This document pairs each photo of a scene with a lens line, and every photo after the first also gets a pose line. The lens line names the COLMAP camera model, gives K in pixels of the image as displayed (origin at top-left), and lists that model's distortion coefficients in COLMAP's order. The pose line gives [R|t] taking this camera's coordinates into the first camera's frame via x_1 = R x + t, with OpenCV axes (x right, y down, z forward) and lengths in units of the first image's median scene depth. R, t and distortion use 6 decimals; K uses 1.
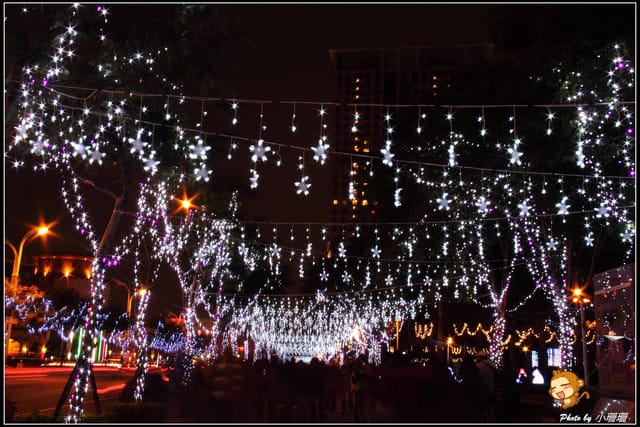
lens RADIAL K [[802.2, 0, 320.0], [0, 802.2, 213.5], [0, 0, 1]] dist [0.103988, 0.033514]
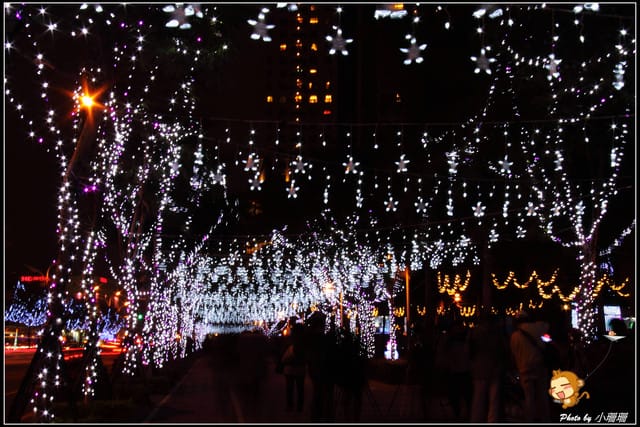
lens RADIAL K [[1173.5, 0, 320.0], [0, 1173.5, 213.5], [0, 0, 1]] dist [0.427770, -0.005918]
pose [[0.996902, -0.019209, 0.076267, -0.124391], [0.012877, 0.996494, 0.082667, 0.003566], [-0.077587, -0.081429, 0.993655, 0.031226]]
